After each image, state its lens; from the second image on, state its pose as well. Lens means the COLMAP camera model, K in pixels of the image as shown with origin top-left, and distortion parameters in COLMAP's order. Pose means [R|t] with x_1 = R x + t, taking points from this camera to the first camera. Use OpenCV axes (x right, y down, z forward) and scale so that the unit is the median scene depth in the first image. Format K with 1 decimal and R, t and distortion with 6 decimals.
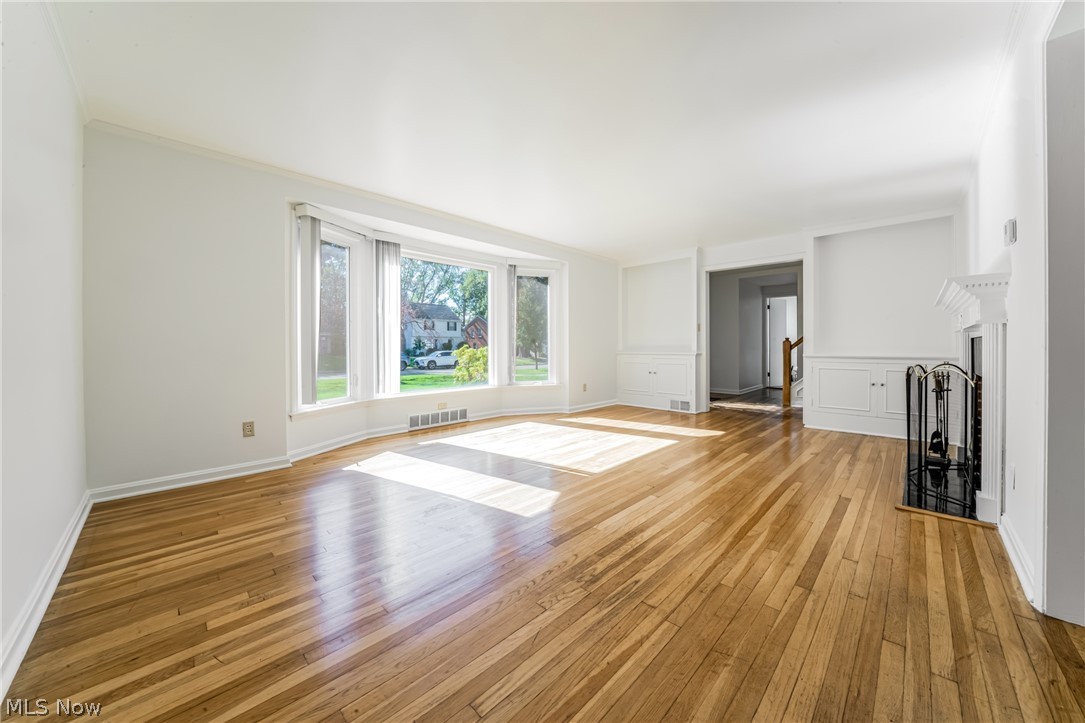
lens RADIAL K [[378.8, 0, 544.0], [0, 378.8, 350.7], [0, 0, 1]] dist [-0.020262, 0.001244]
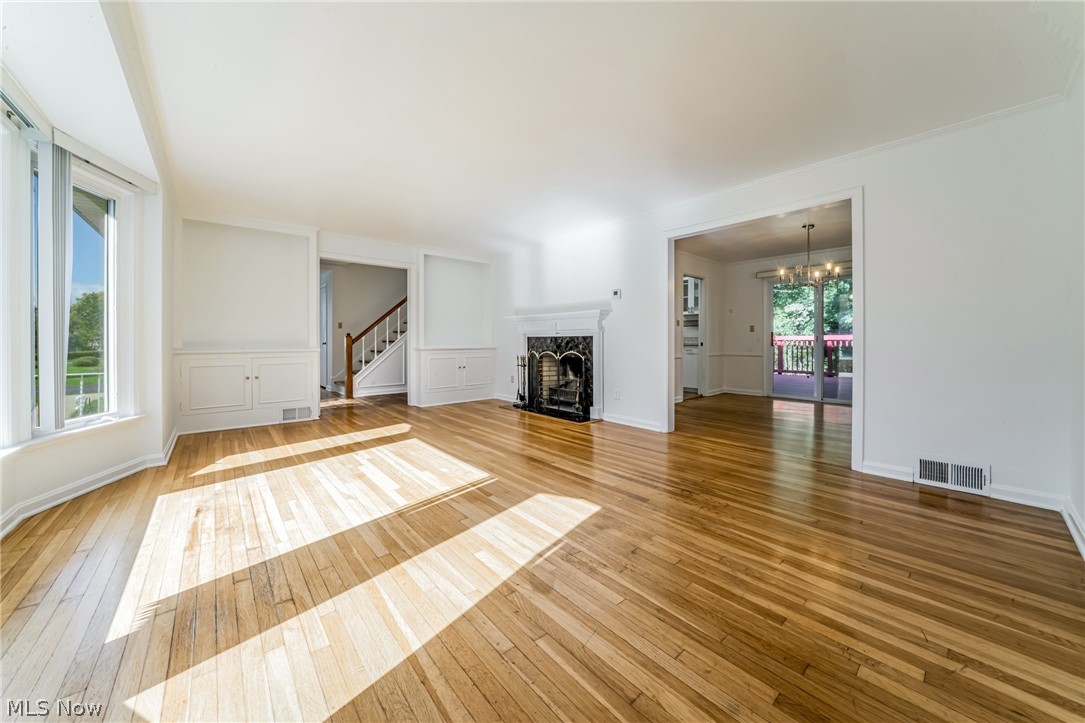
lens RADIAL K [[378.8, 0, 545.2], [0, 378.8, 340.8], [0, 0, 1]] dist [-0.020262, 0.001244]
pose [[0.089679, -0.001977, 0.995969, -1.003393], [0.013451, 0.999909, 0.000773, -0.015848], [-0.995880, 0.013327, 0.089697, 0.978305]]
